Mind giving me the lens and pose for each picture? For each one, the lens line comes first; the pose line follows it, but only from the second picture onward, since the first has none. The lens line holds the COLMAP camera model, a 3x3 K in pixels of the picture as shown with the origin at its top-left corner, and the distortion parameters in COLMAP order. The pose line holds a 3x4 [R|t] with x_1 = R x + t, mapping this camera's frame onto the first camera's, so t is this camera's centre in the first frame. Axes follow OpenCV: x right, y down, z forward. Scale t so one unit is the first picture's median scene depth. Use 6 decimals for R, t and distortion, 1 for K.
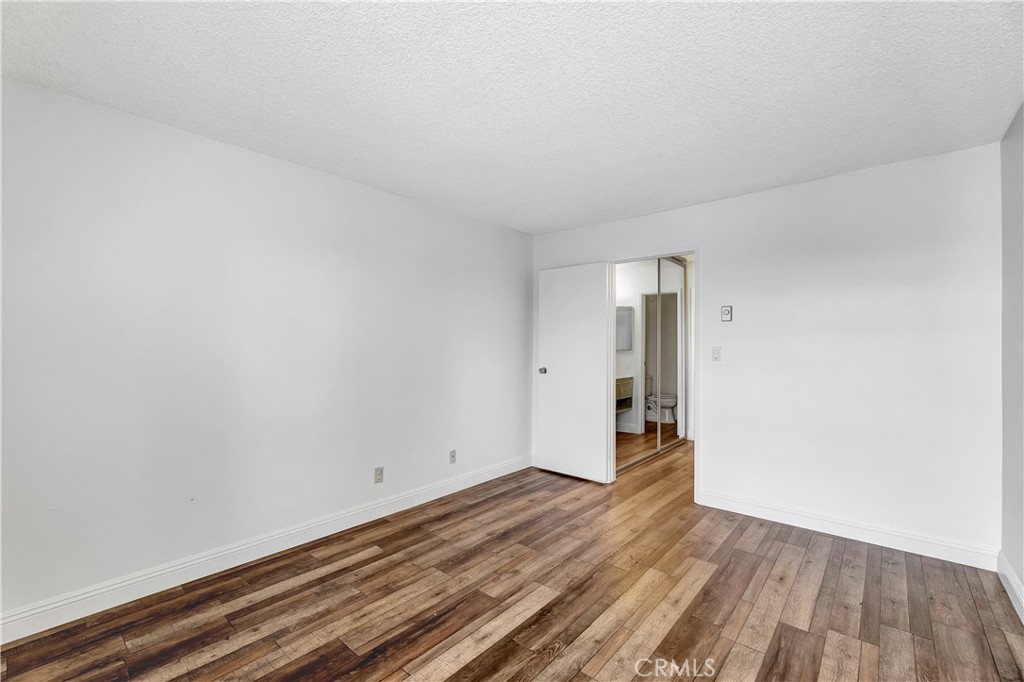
lens RADIAL K [[444.0, 0, 512.0], [0, 444.0, 341.0], [0, 0, 1]] dist [0.000143, 0.000028]
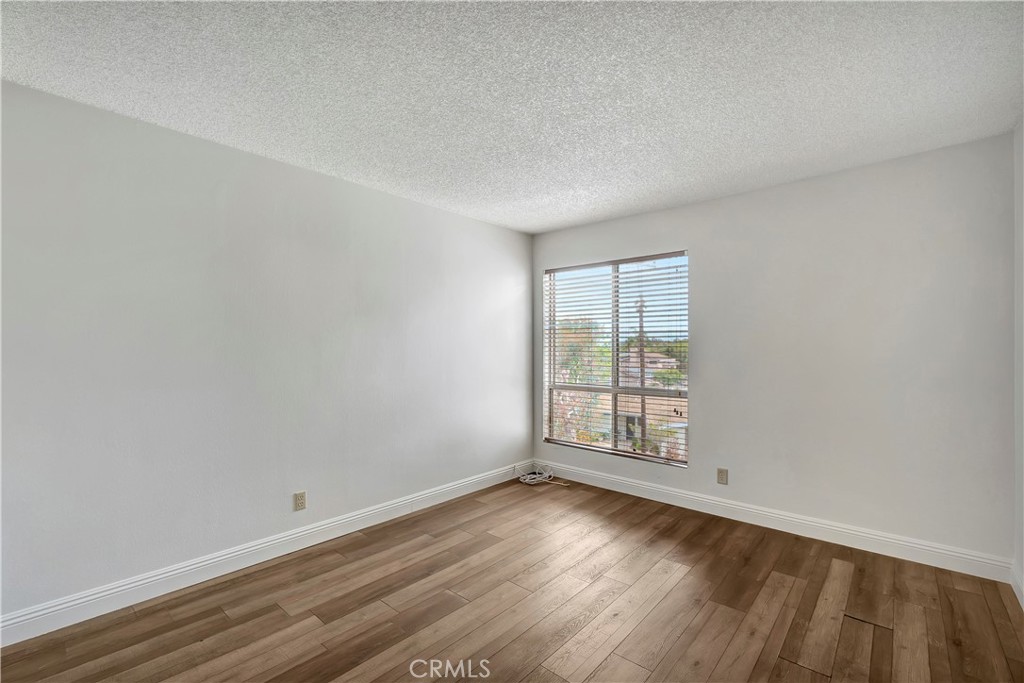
lens RADIAL K [[444.0, 0, 512.0], [0, 444.0, 341.5], [0, 0, 1]] dist [0.000143, 0.000028]
pose [[-0.999993, -0.003156, 0.002091, 0.187077], [-0.003210, 0.999649, -0.026286, 0.022268], [-0.002007, -0.026292, -0.999652, 2.069784]]
